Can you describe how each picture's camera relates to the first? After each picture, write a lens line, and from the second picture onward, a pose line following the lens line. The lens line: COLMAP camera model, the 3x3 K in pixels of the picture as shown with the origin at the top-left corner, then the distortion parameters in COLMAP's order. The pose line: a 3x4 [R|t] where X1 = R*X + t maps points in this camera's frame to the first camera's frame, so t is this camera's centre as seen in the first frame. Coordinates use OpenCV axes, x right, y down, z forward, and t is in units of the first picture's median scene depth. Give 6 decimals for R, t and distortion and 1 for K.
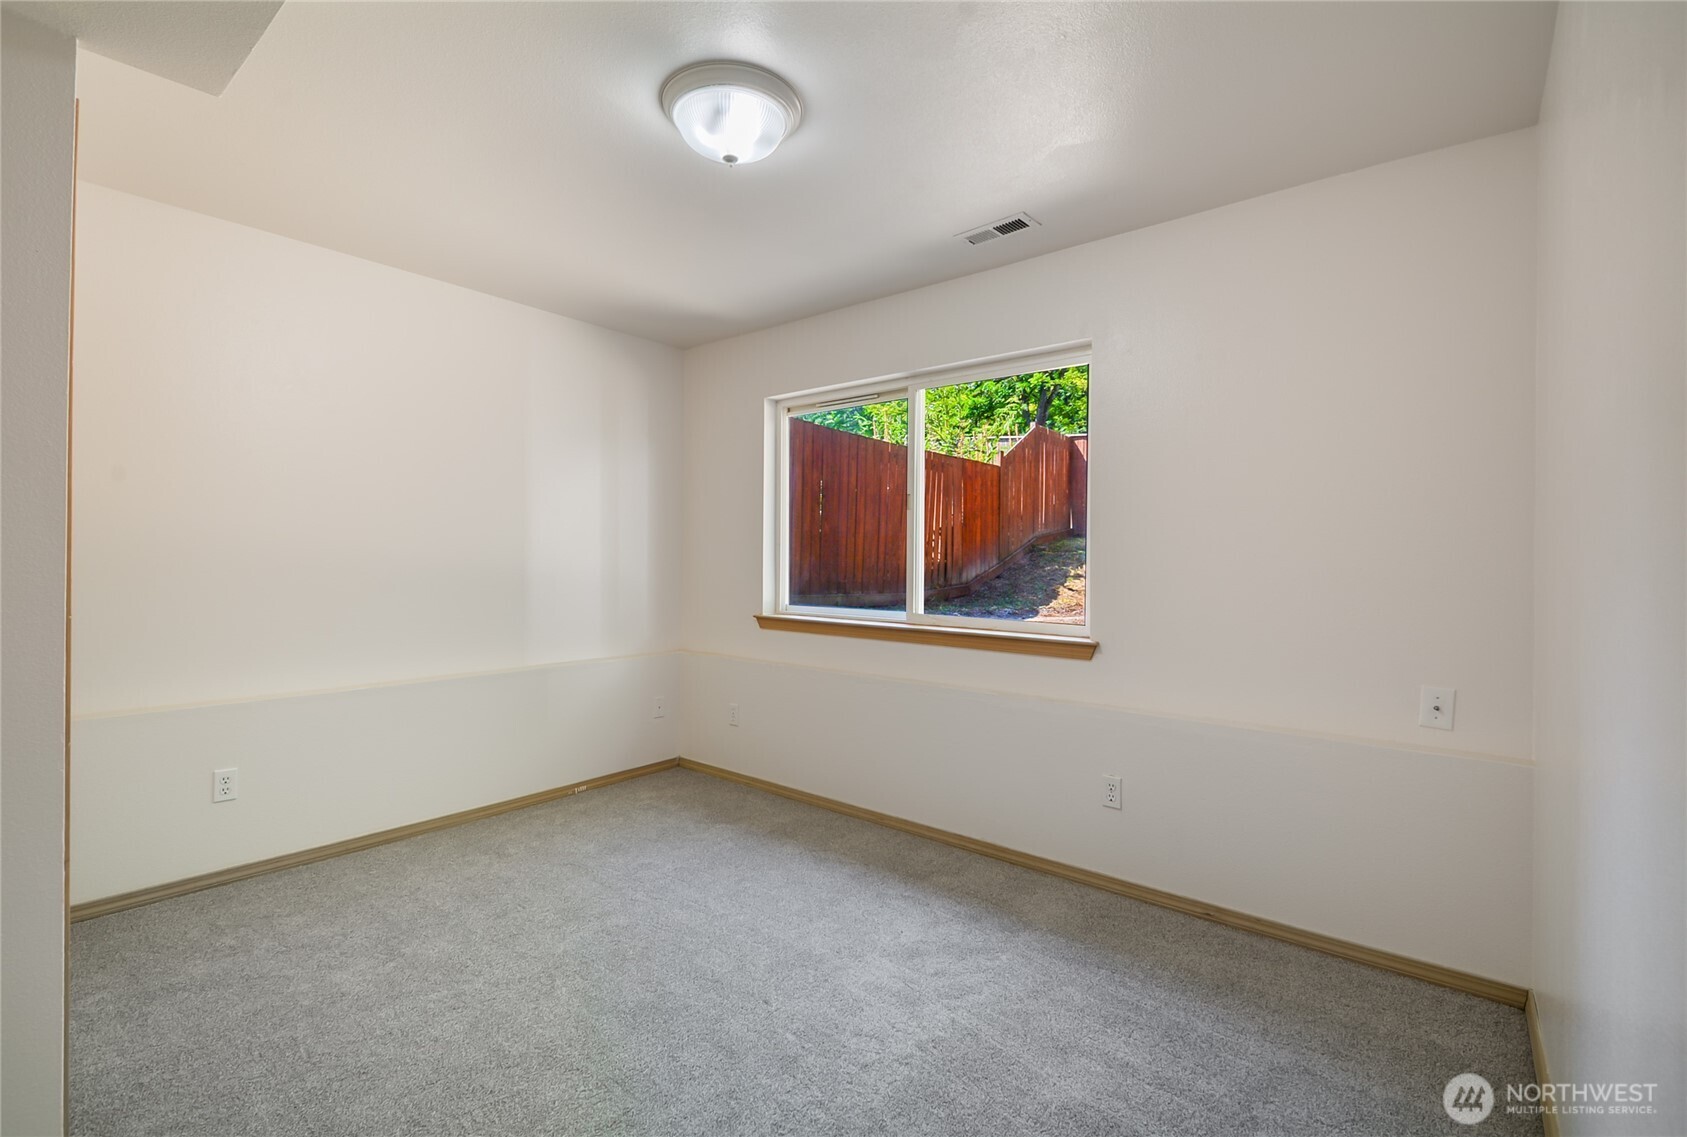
lens RADIAL K [[763.7, 0, 843.5], [0, 763.7, 568.5], [0, 0, 1]] dist [0.009976, -0.000134]
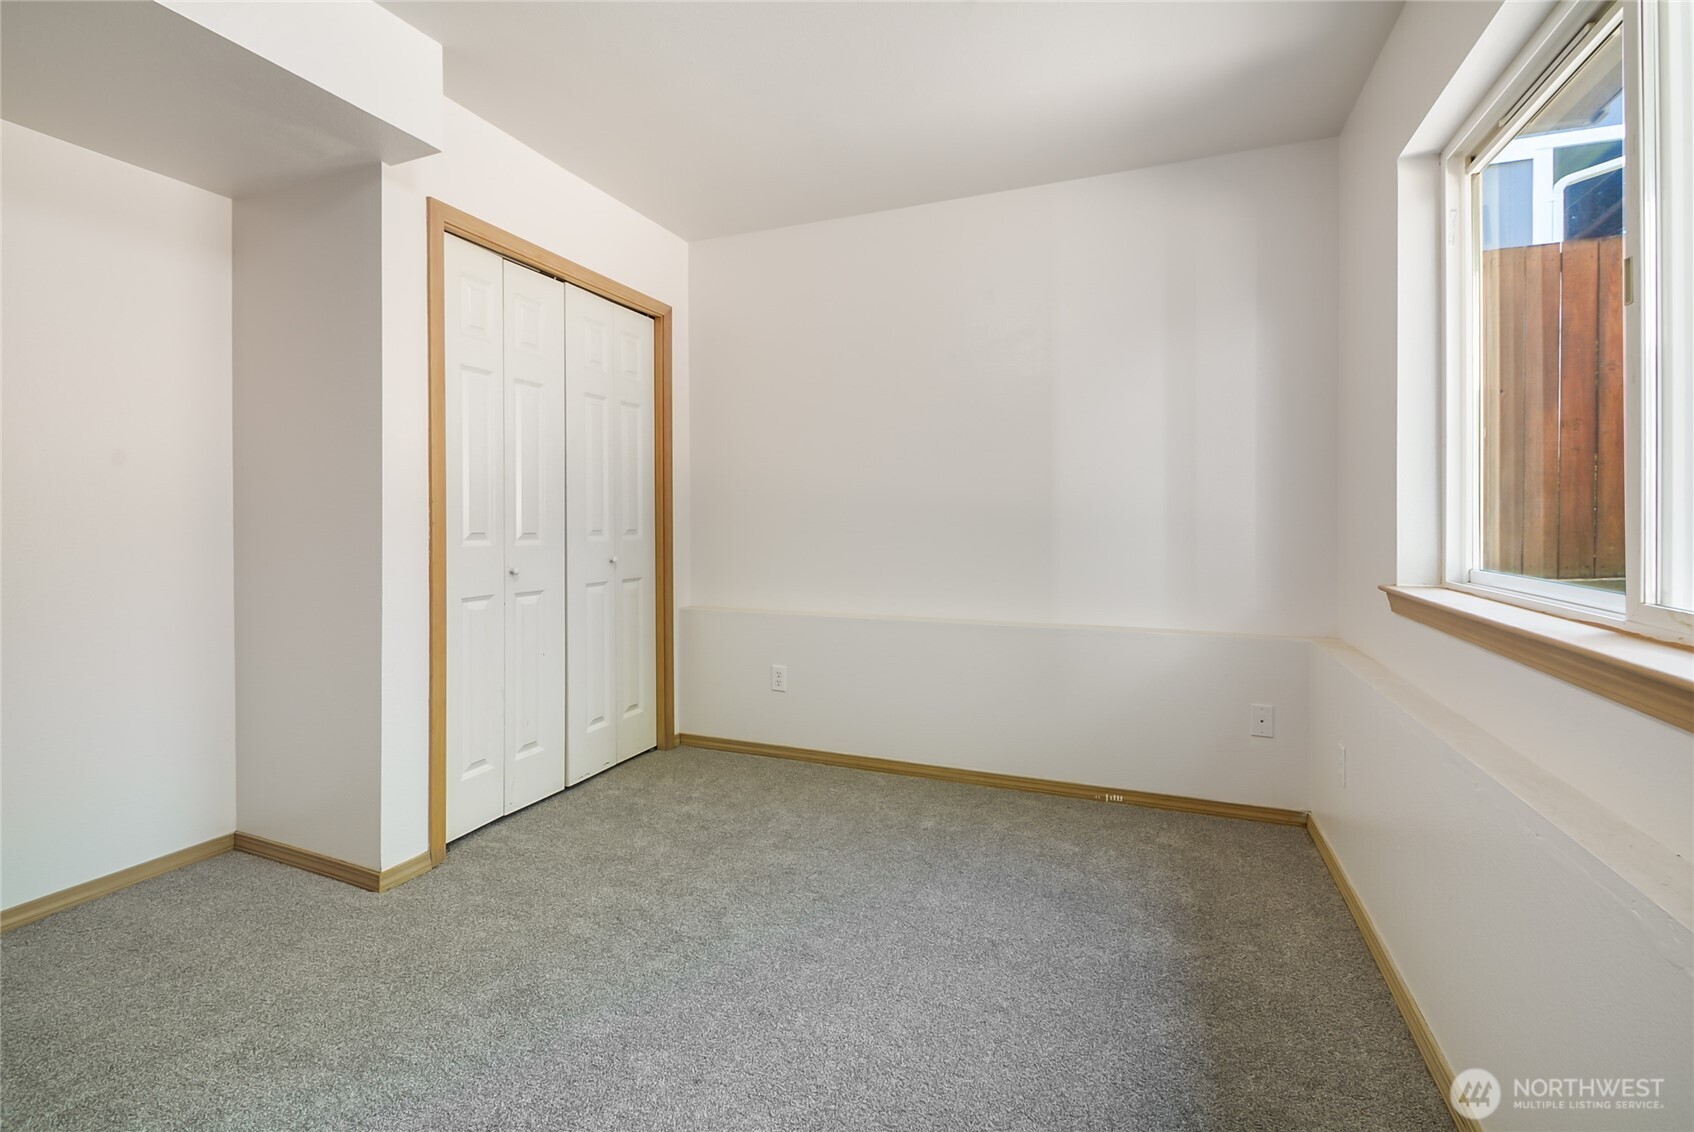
lens RADIAL K [[769.5, 0, 812.7], [0, 769.5, 533.2], [0, 0, 1]] dist [0.001538, -0.014996]
pose [[0.261491, 0.011115, -0.965142, 0.325214], [-0.002391, 0.999938, 0.010868, 0.024038], [0.965203, -0.000534, 0.261501, 0.560528]]
